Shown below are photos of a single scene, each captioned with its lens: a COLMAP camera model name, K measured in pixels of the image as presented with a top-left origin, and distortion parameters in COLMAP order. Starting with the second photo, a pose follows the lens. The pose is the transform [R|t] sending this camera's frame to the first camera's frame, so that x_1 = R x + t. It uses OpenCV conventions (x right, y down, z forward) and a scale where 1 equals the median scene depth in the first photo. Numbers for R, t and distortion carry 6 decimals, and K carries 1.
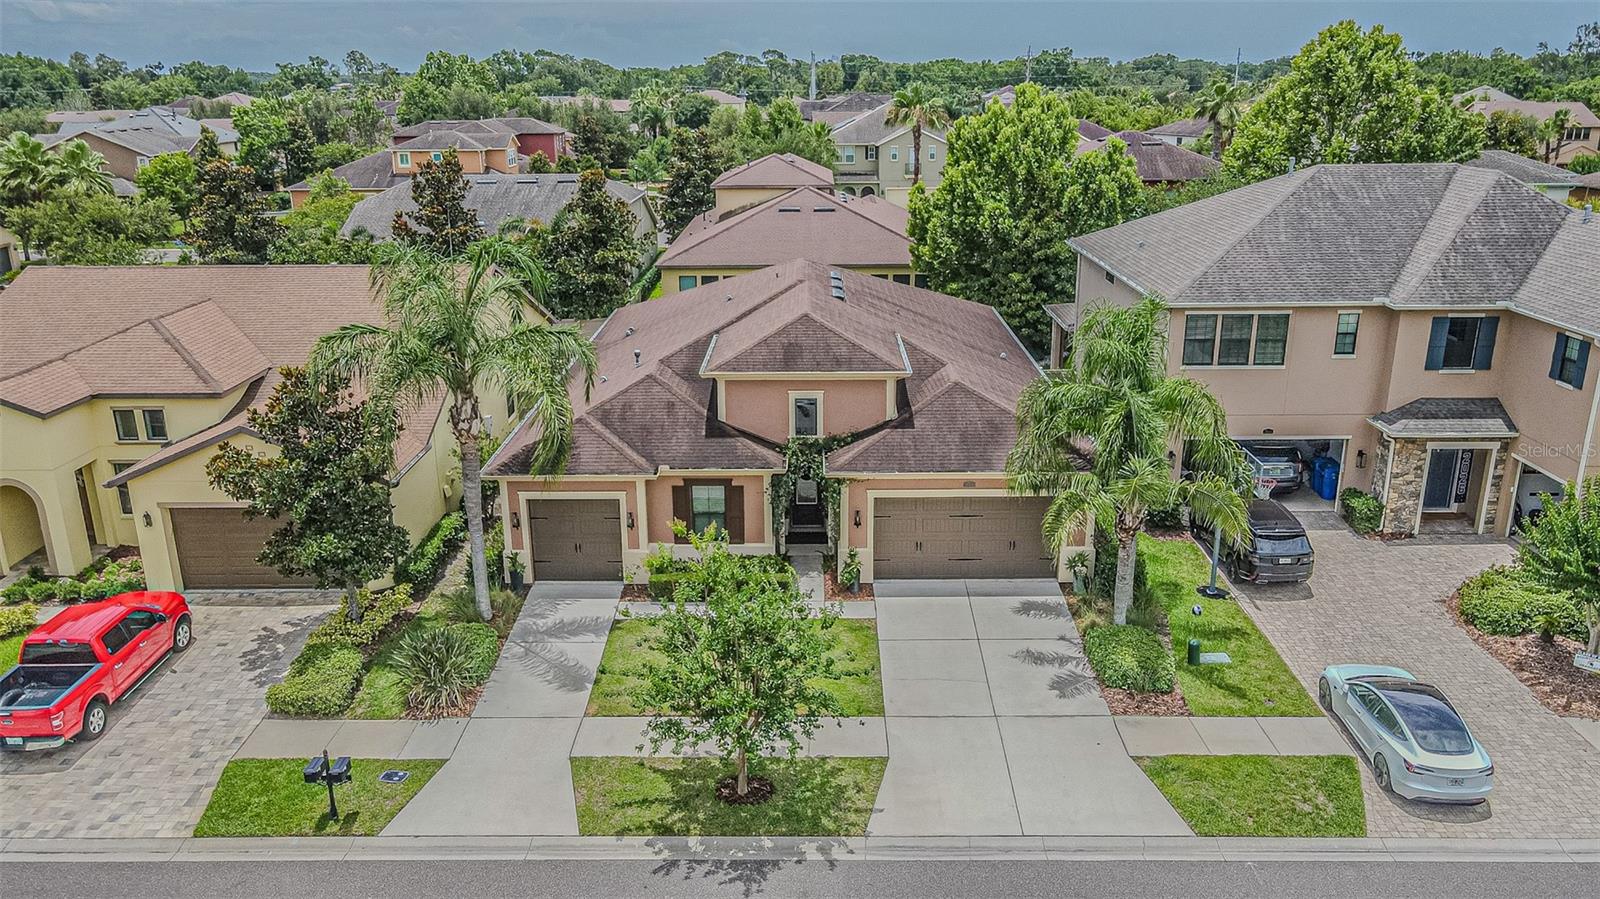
lens RADIAL K [[1192.3, 0, 800.0], [0, 1192.3, 449.5], [0, 0, 1]] dist [0.004332, 0.014892]
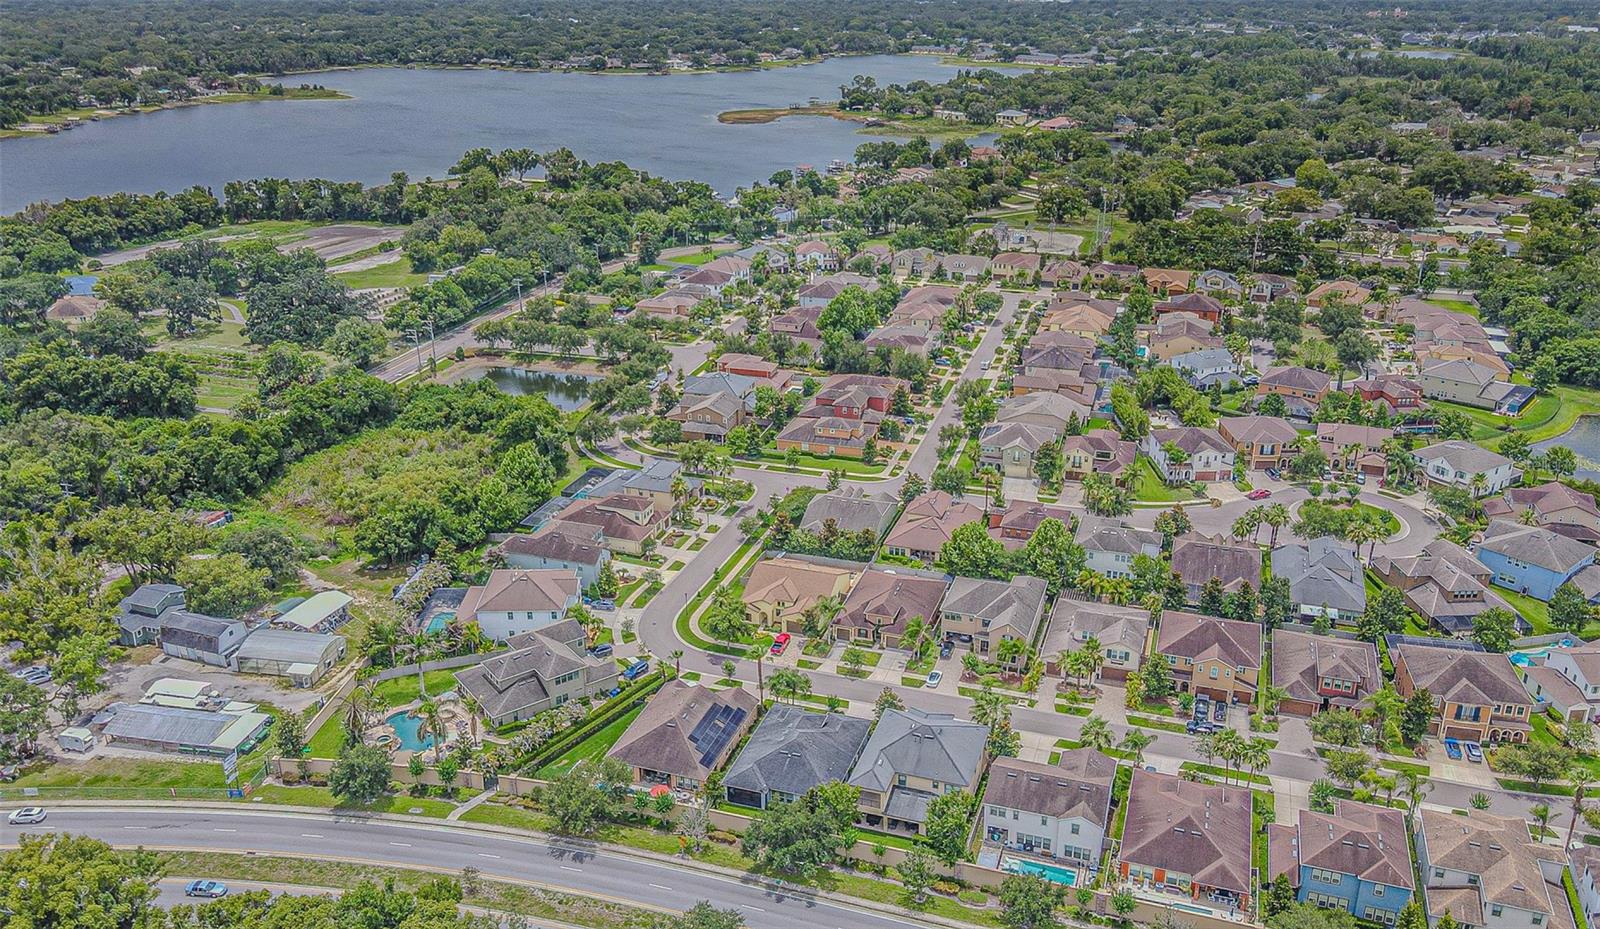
lens RADIAL K [[1234.8, 0, 800.0], [0, 1234.8, 464.5], [0, 0, 1]] dist [-0.001244, -0.000098]
pose [[0.946878, 0.116293, -0.299831, 1.541554], [-0.096106, 0.992048, 0.081271, -1.404380], [0.306898, -0.048138, 0.950524, -5.595945]]
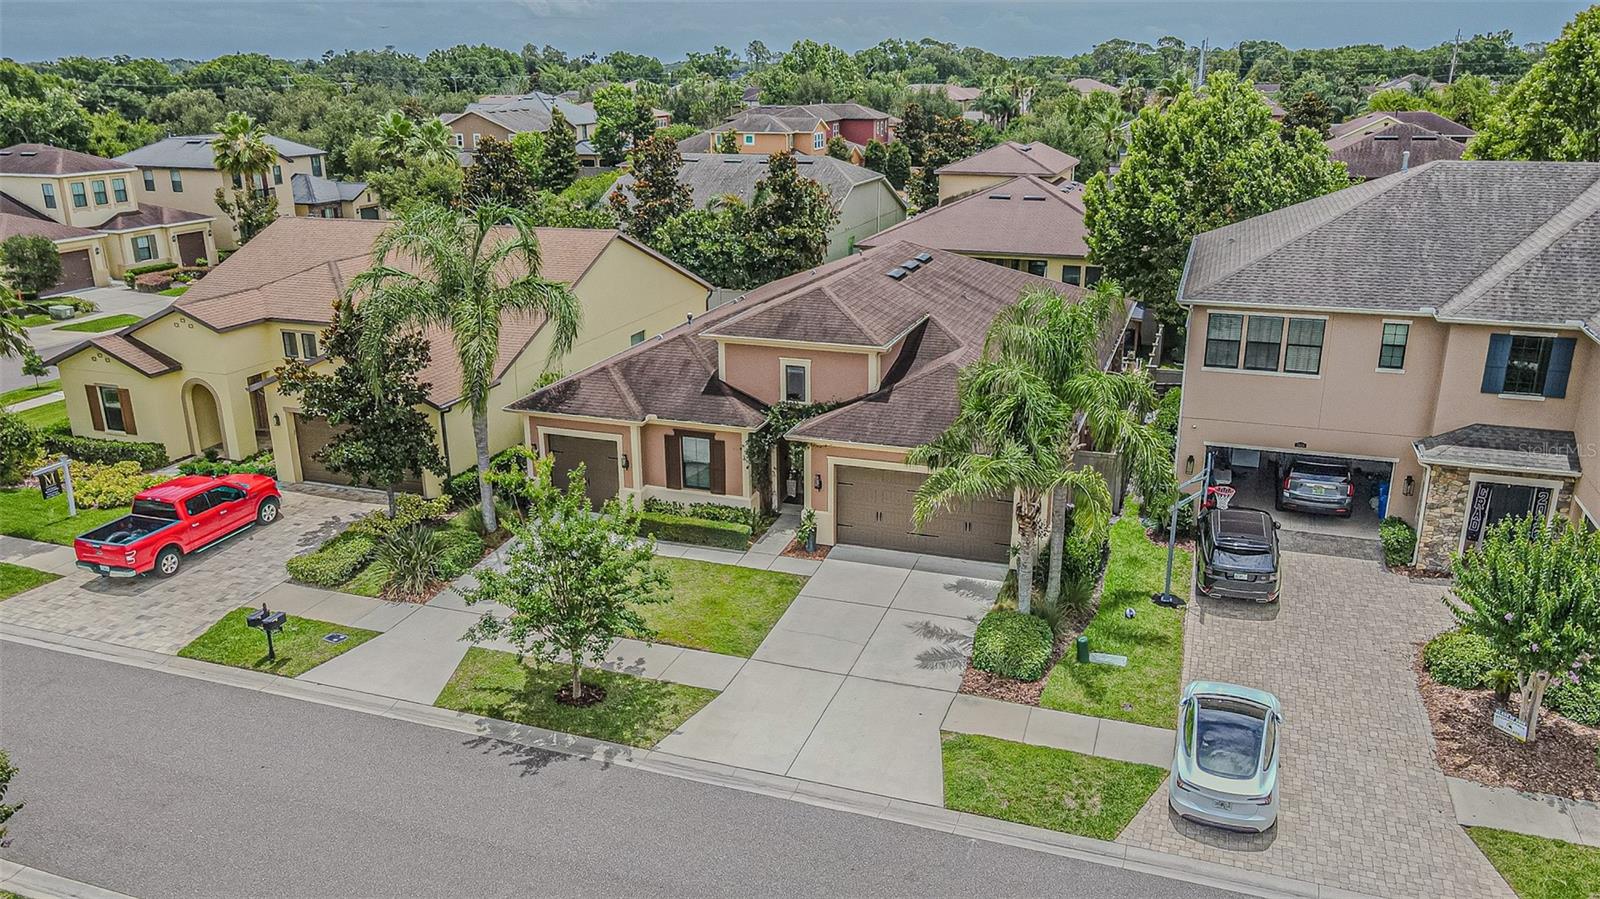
lens RADIAL K [[1192.3, 0, 800.0], [0, 1192.3, 449.5], [0, 0, 1]] dist [0.004332, 0.014892]
pose [[0.945122, 0.102242, -0.310309, 0.348320], [-0.099547, 0.994730, 0.024552, 0.004787], [0.311184, 0.007686, 0.950319, -0.005690]]
